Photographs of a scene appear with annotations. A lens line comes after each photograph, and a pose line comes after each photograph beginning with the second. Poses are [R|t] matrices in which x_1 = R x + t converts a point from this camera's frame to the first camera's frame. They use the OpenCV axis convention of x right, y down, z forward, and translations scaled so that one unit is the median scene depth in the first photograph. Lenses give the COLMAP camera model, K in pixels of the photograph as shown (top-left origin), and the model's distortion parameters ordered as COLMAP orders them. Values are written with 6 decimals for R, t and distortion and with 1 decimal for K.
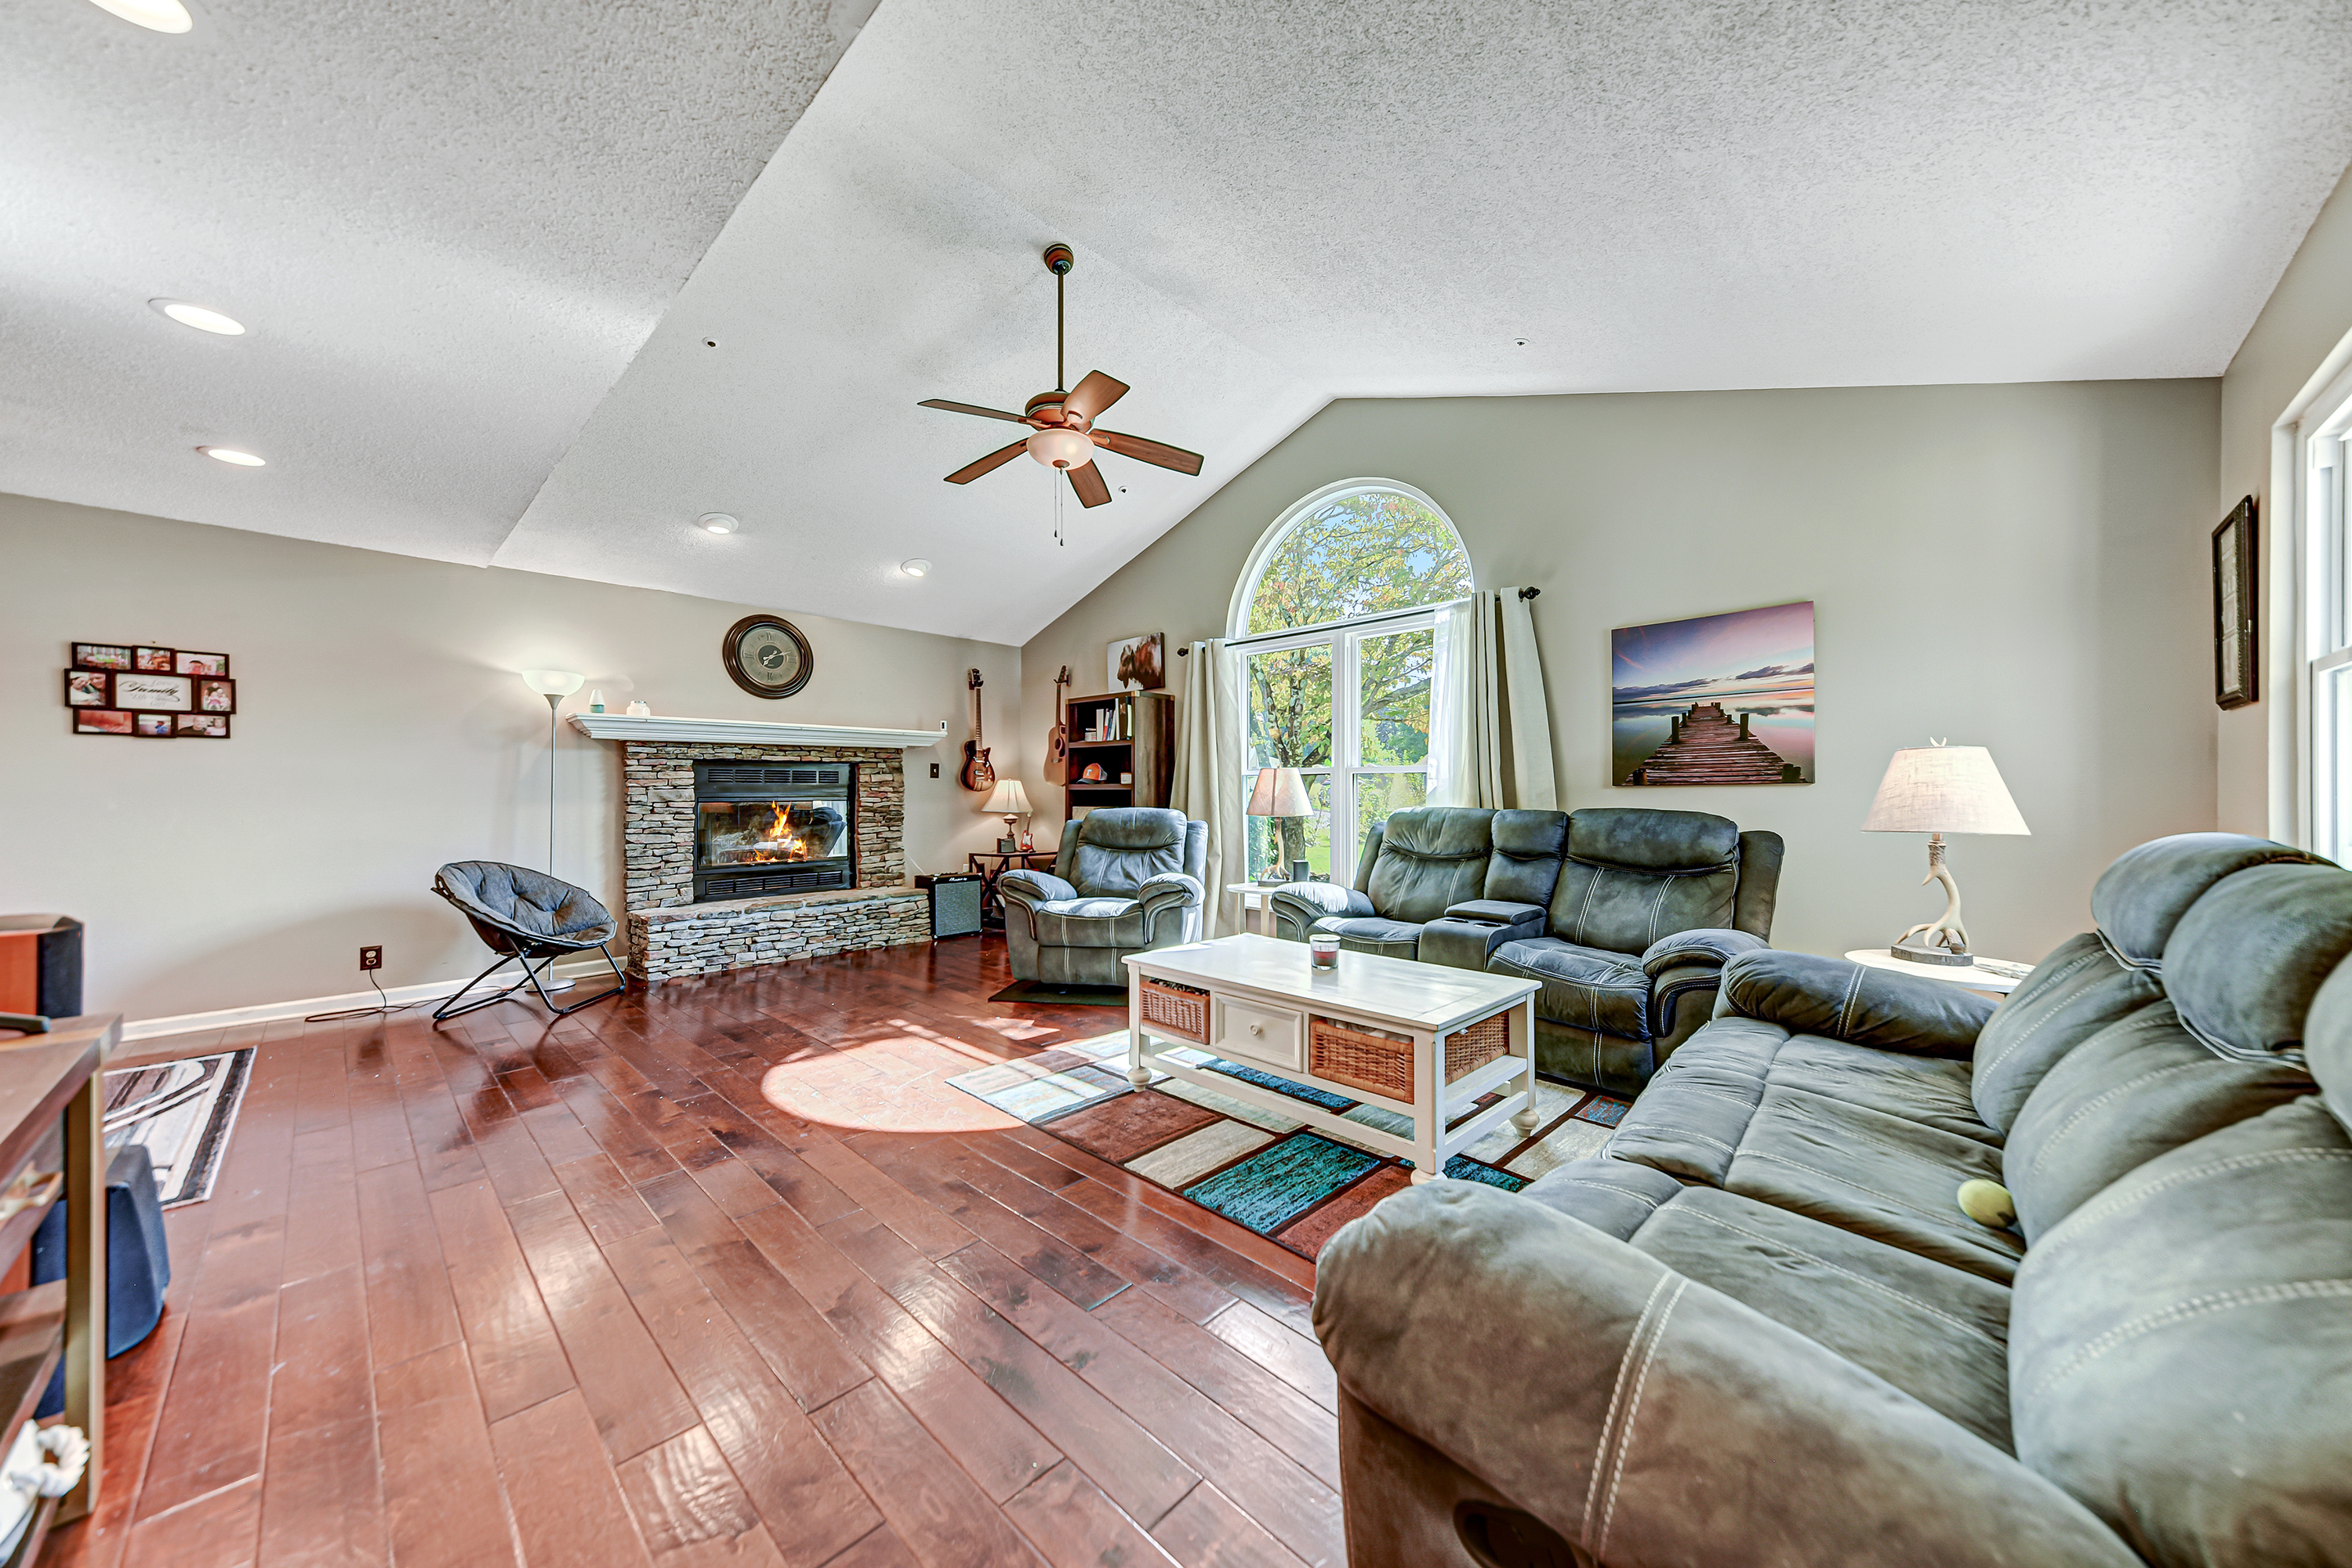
lens RADIAL K [[827.7, 0, 1219.1], [0, 827.7, 775.8], [0, 0, 1]] dist [0.017268, 0.000044]
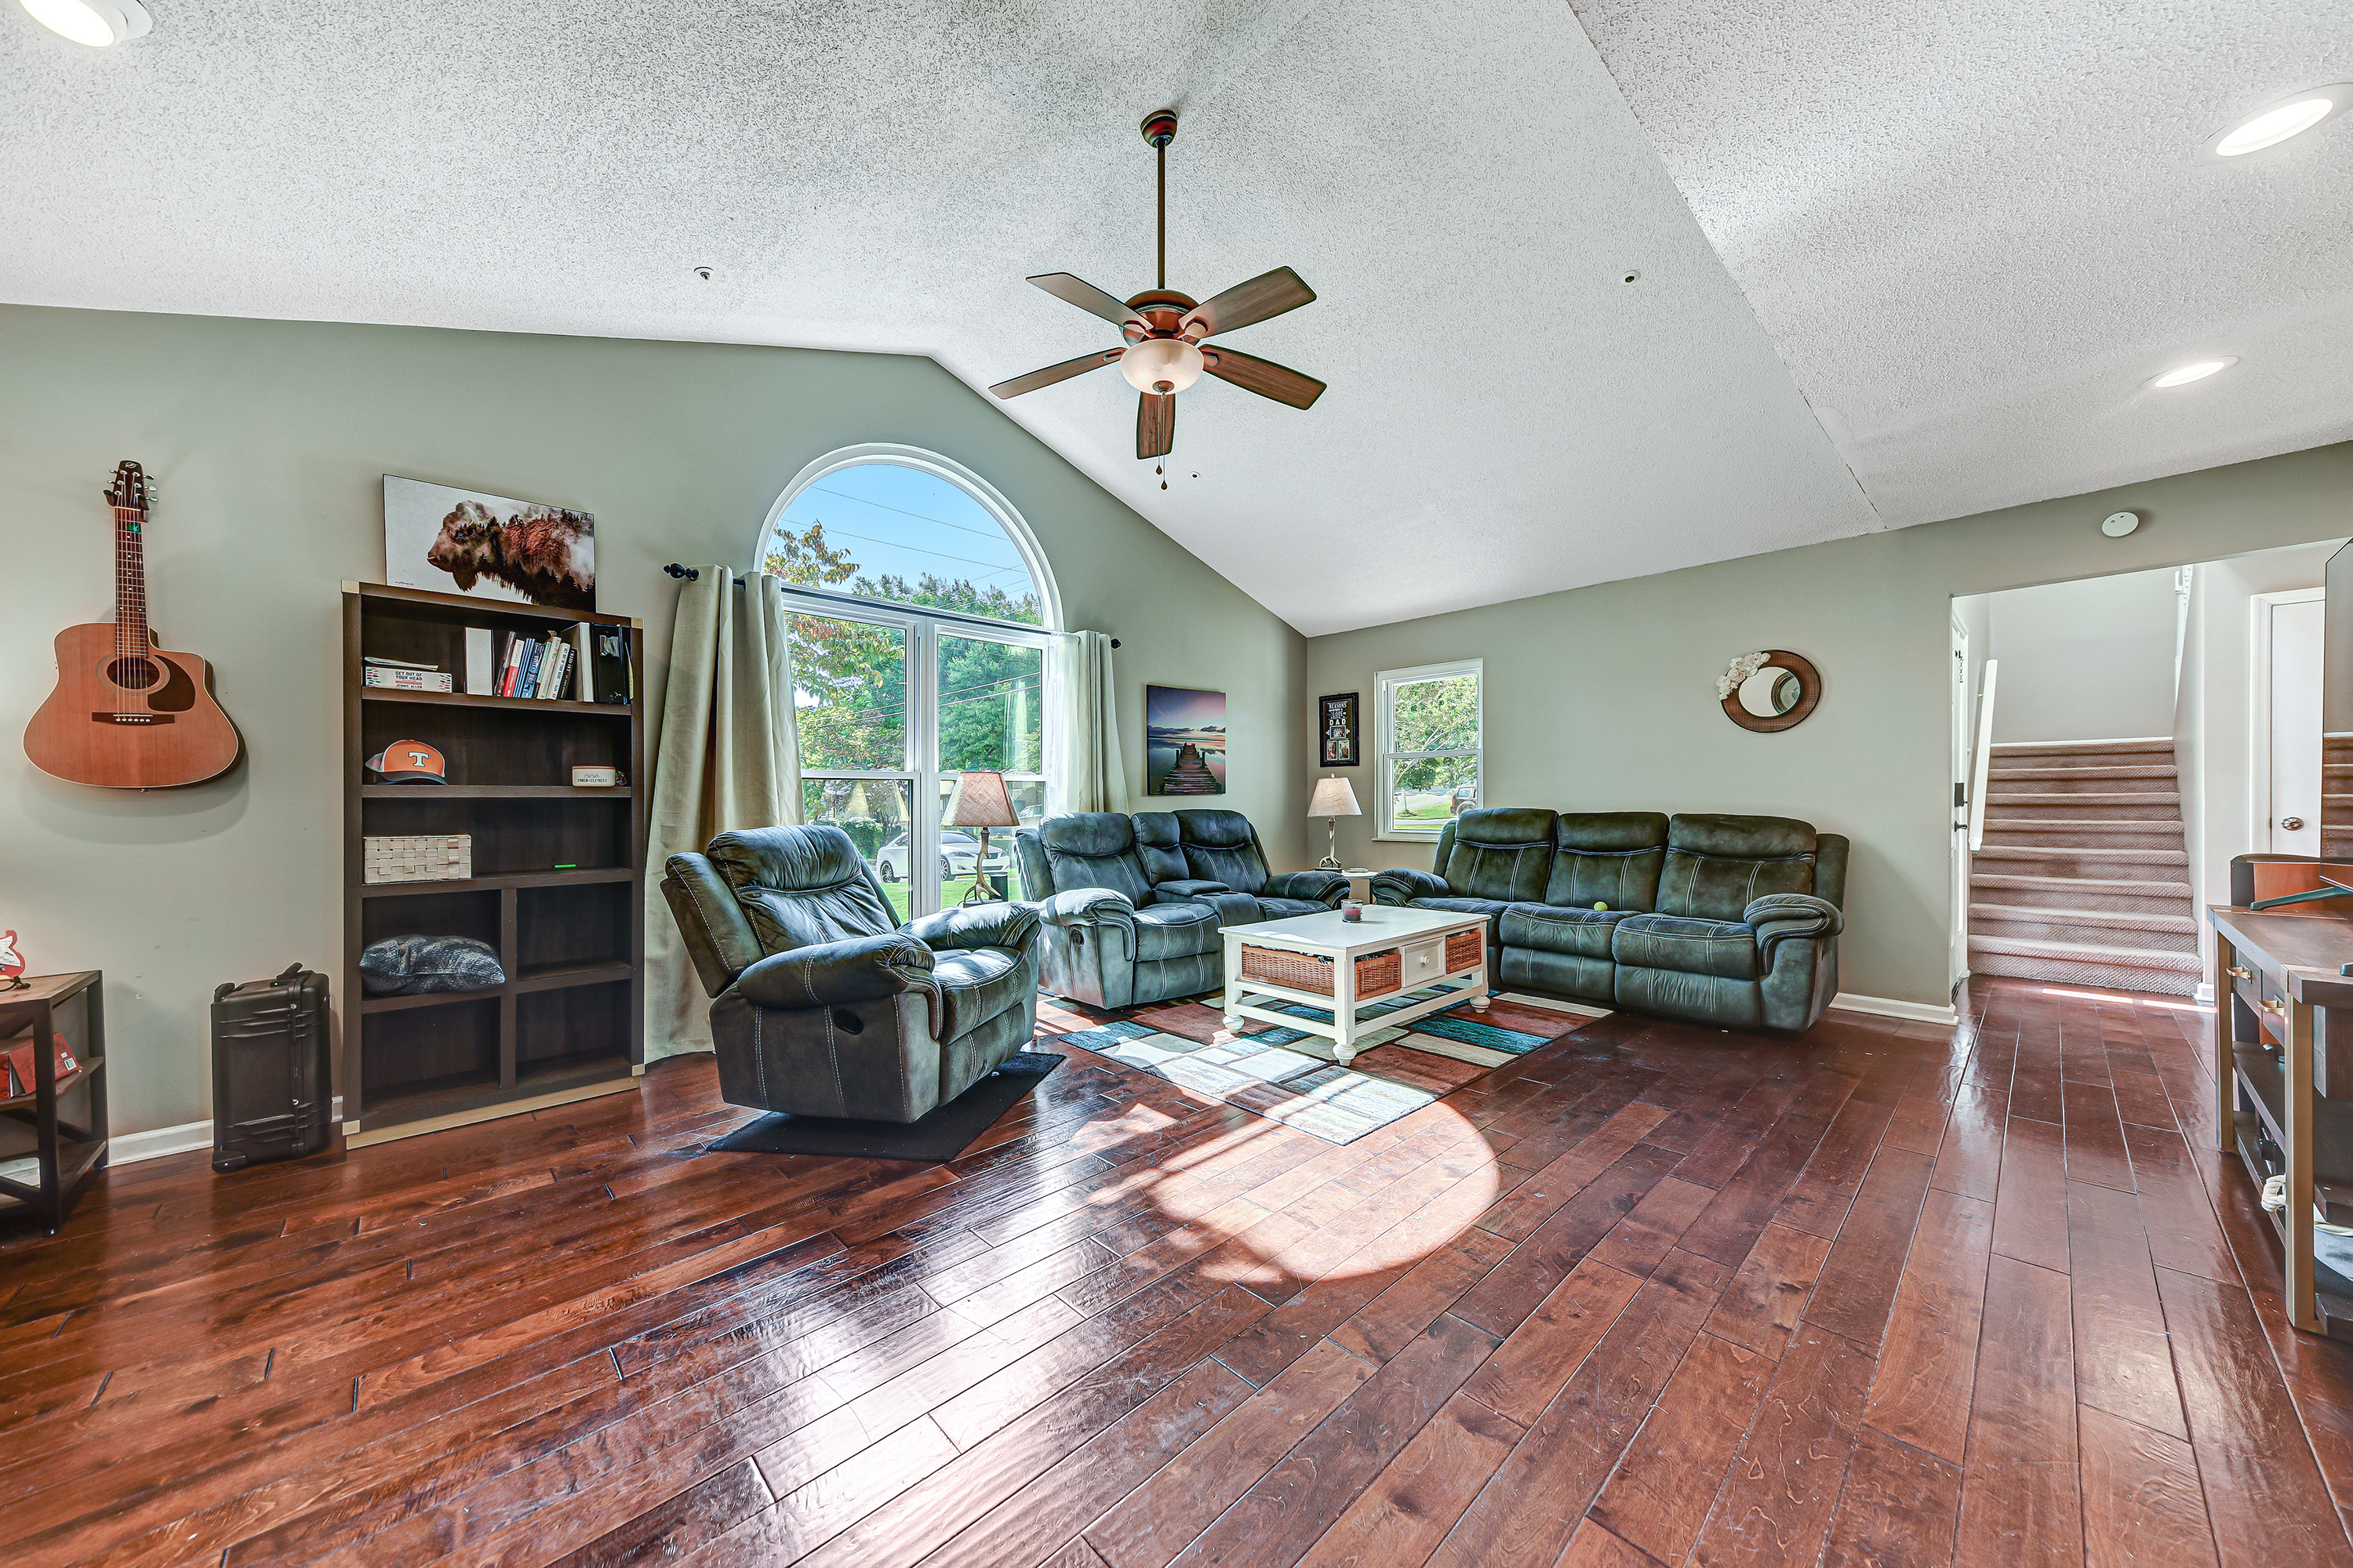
lens RADIAL K [[806.8, 0, 1176.5], [0, 806.8, 784.0], [0, 0, 1]] dist [0.016374, 0.000013]
pose [[0.062241, 0.022838, 0.997800, -0.933865], [-0.011963, 0.999683, -0.022135, 0.024392], [-0.997989, -0.010559, 0.062495, 0.905809]]
